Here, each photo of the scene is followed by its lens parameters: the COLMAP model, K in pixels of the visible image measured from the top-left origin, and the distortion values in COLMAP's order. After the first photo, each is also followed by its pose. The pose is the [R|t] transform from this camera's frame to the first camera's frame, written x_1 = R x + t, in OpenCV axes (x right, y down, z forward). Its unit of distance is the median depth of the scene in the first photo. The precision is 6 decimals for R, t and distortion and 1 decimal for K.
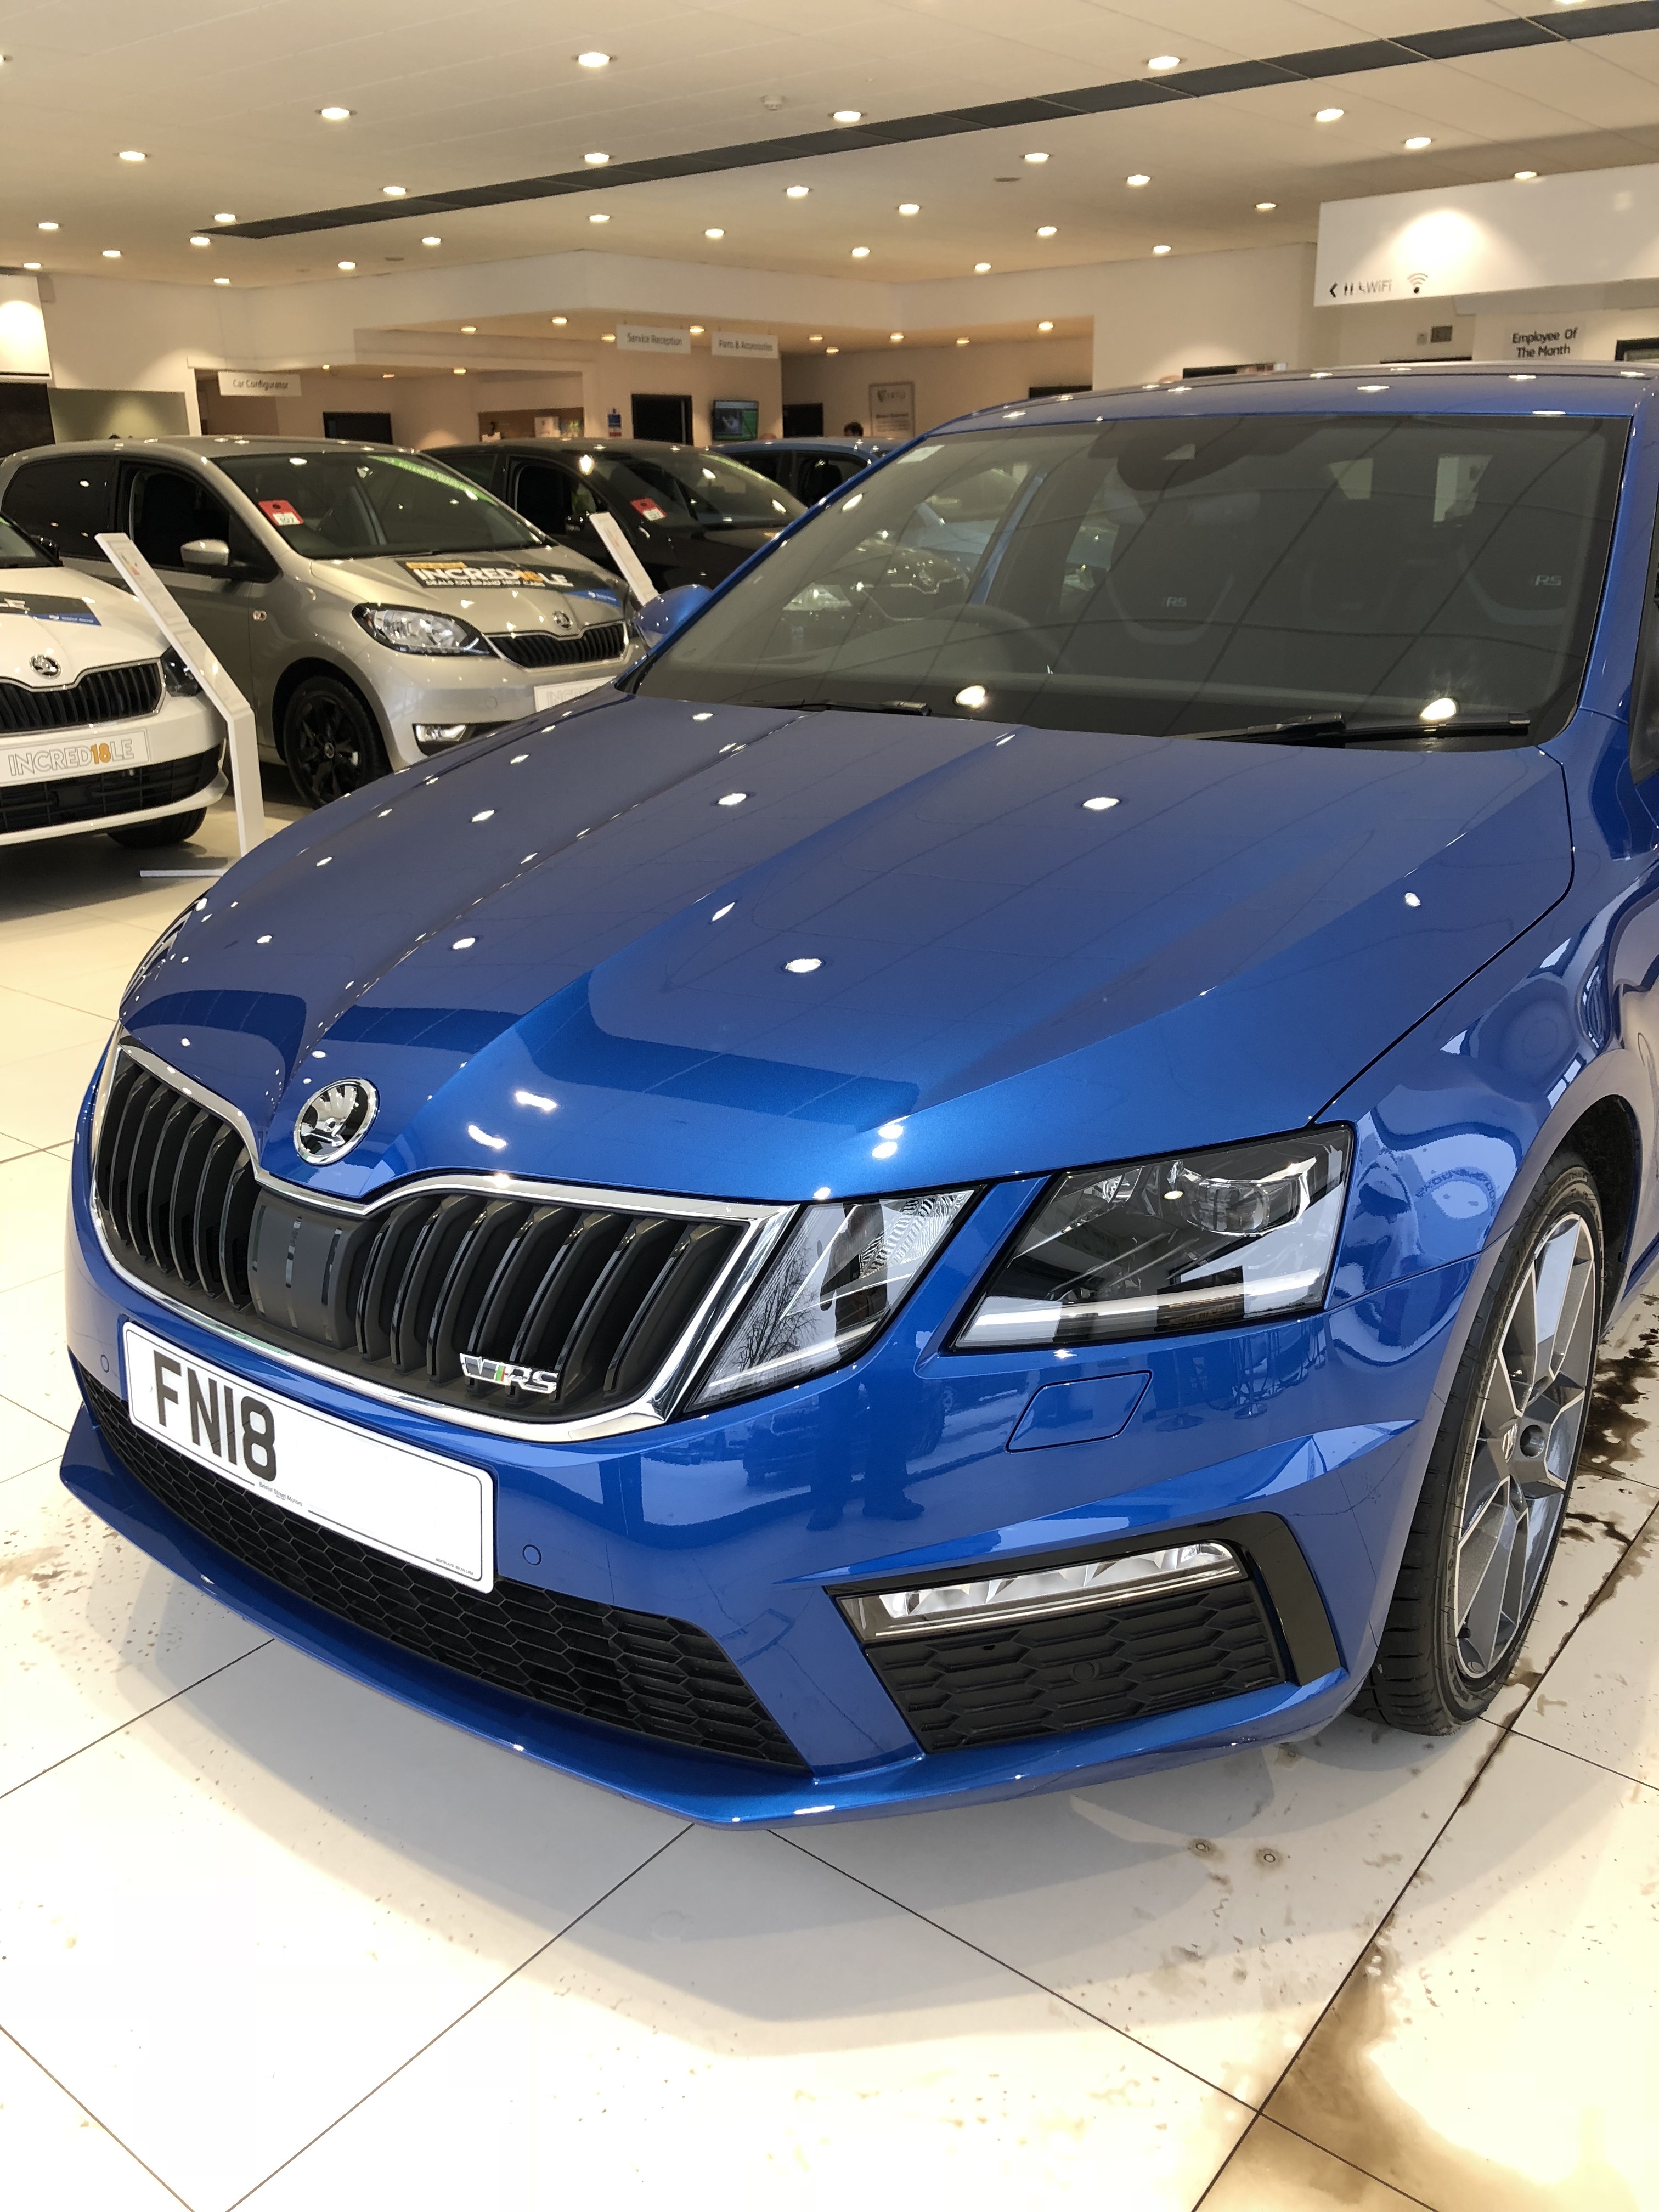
lens RADIAL K [[1803.8, 0, 829.5], [0, 1803.8, 1106.0], [0, 0, 1]] dist [0.002629, 0.049971]
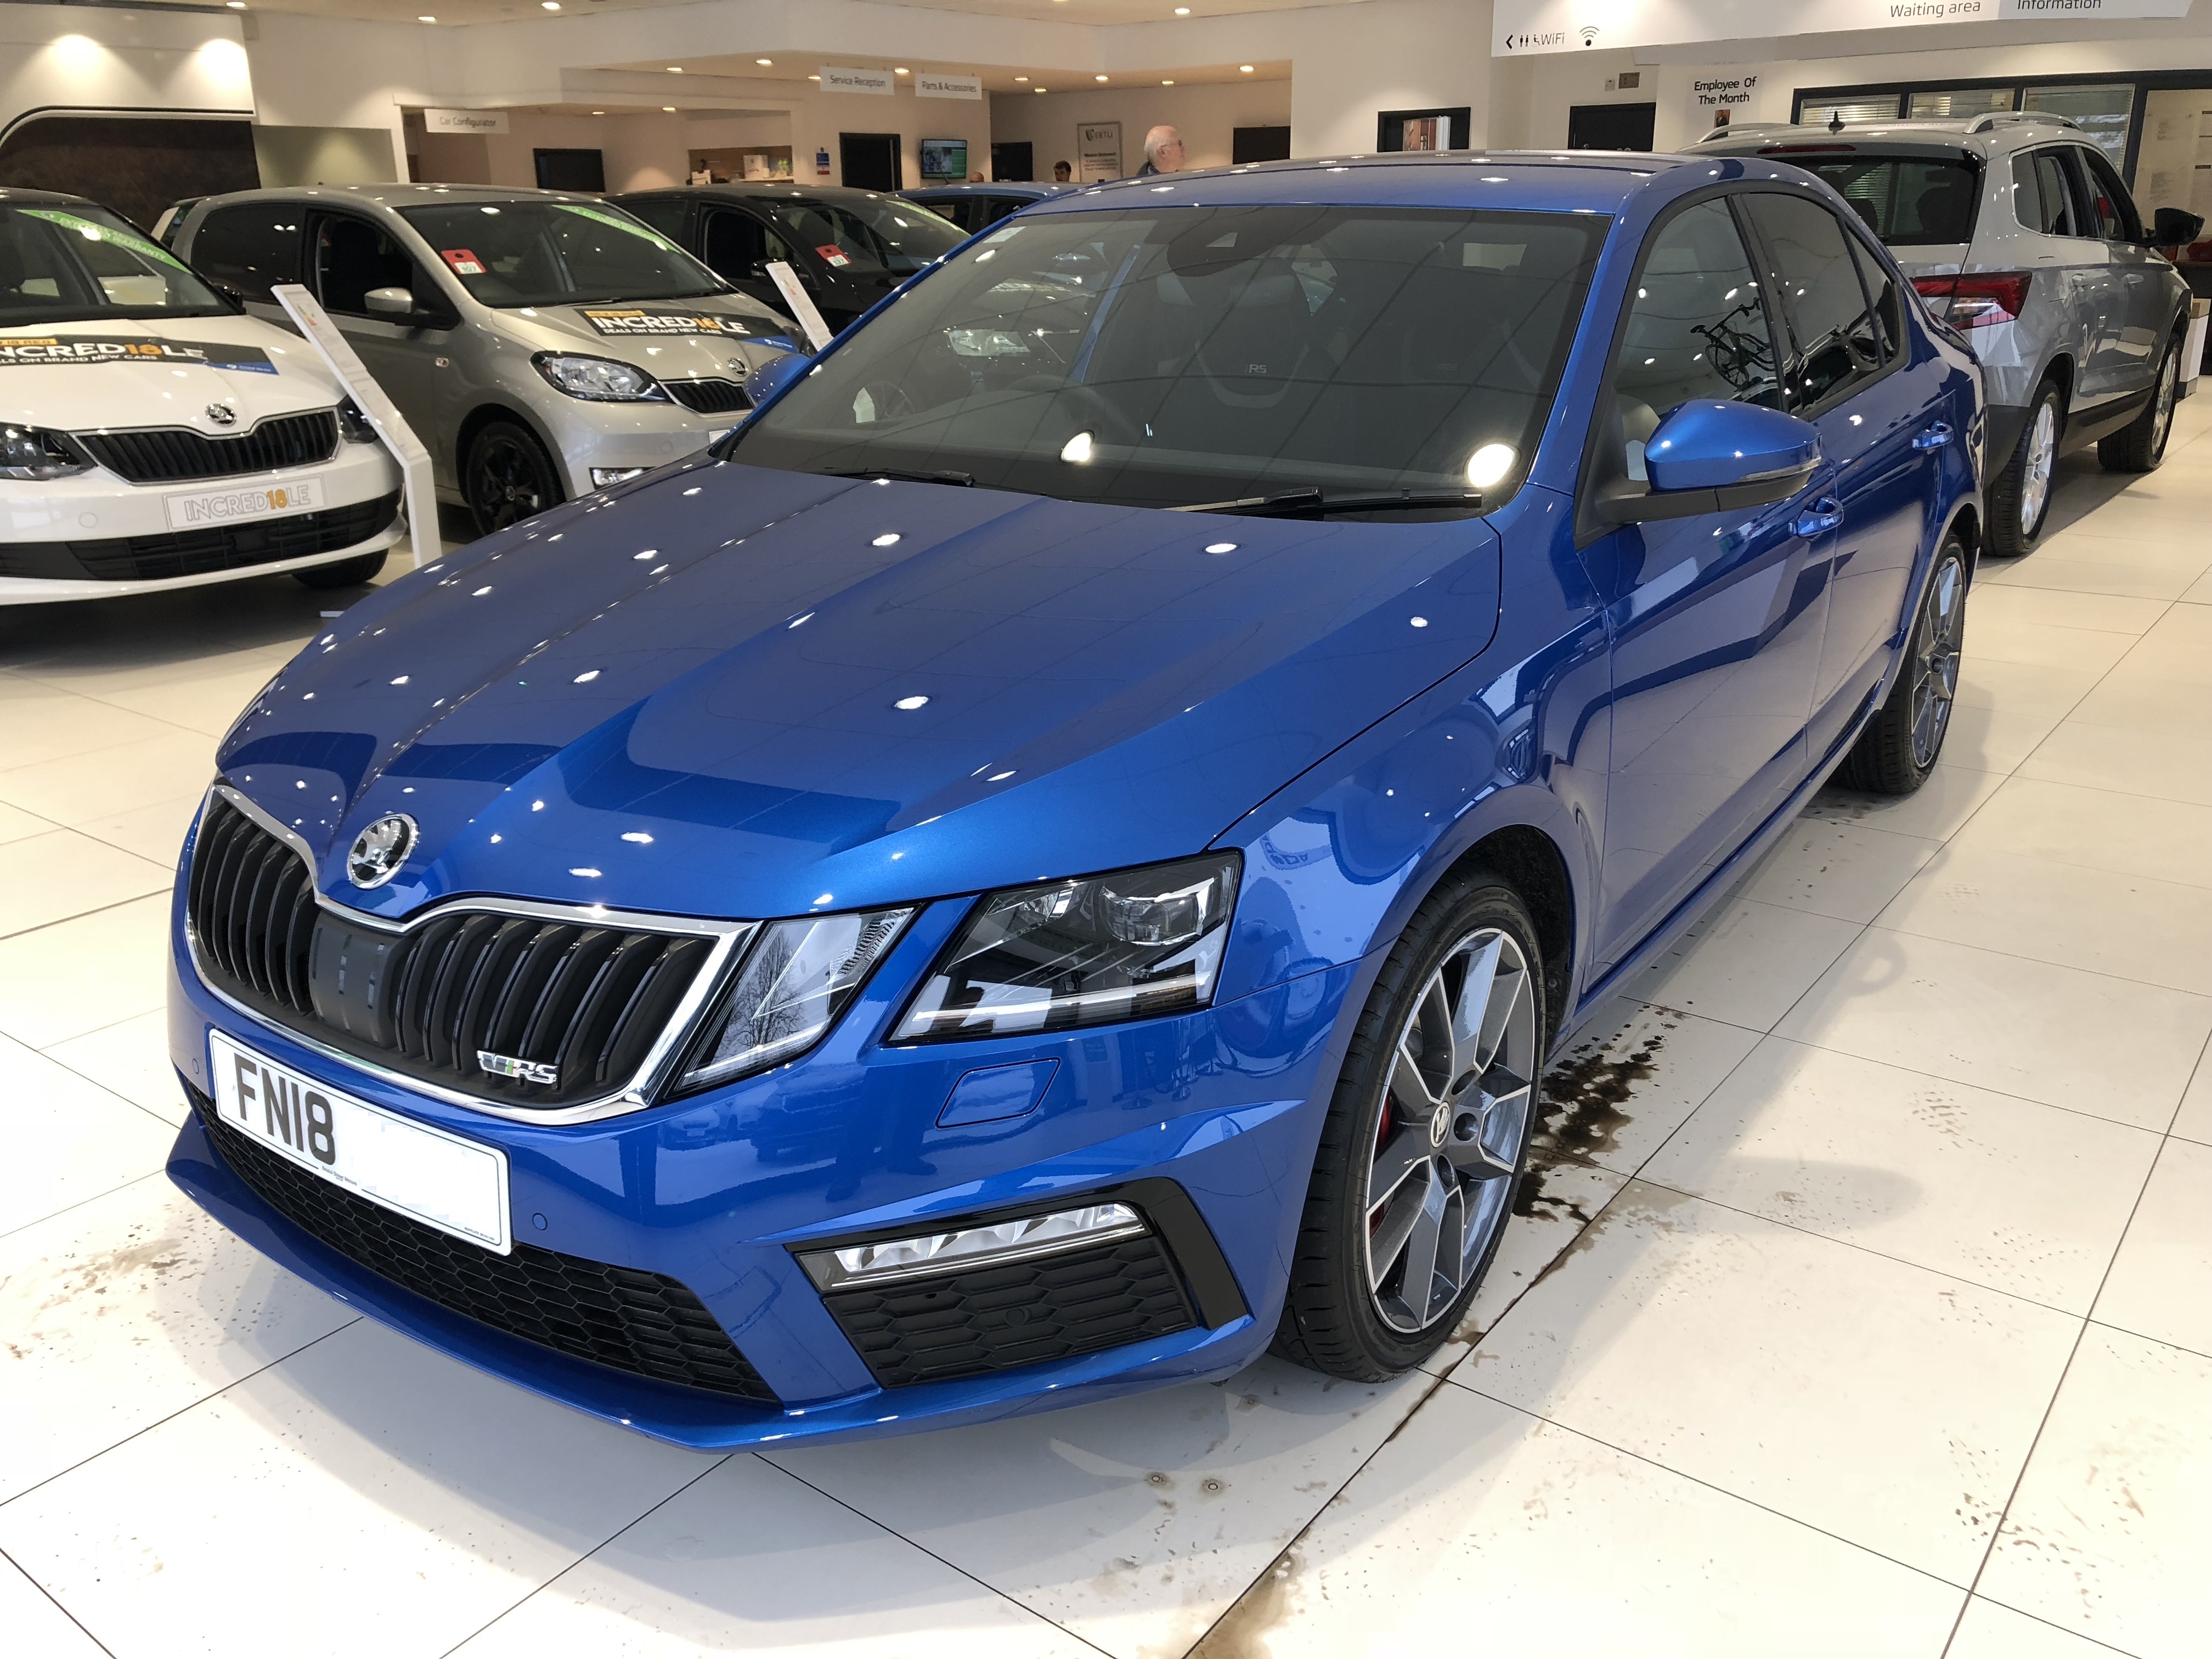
lens RADIAL K [[1813.2, 0, 1102.9], [0, 1813.2, 841.2], [0, 0, 1]] dist [-0.022612, 0.104790]
pose [[0.999800, -0.003412, 0.019712, 0.138824], [0.003362, 0.999991, 0.002530, 0.000511], [-0.019720, -0.002463, 0.999803, -0.141215]]
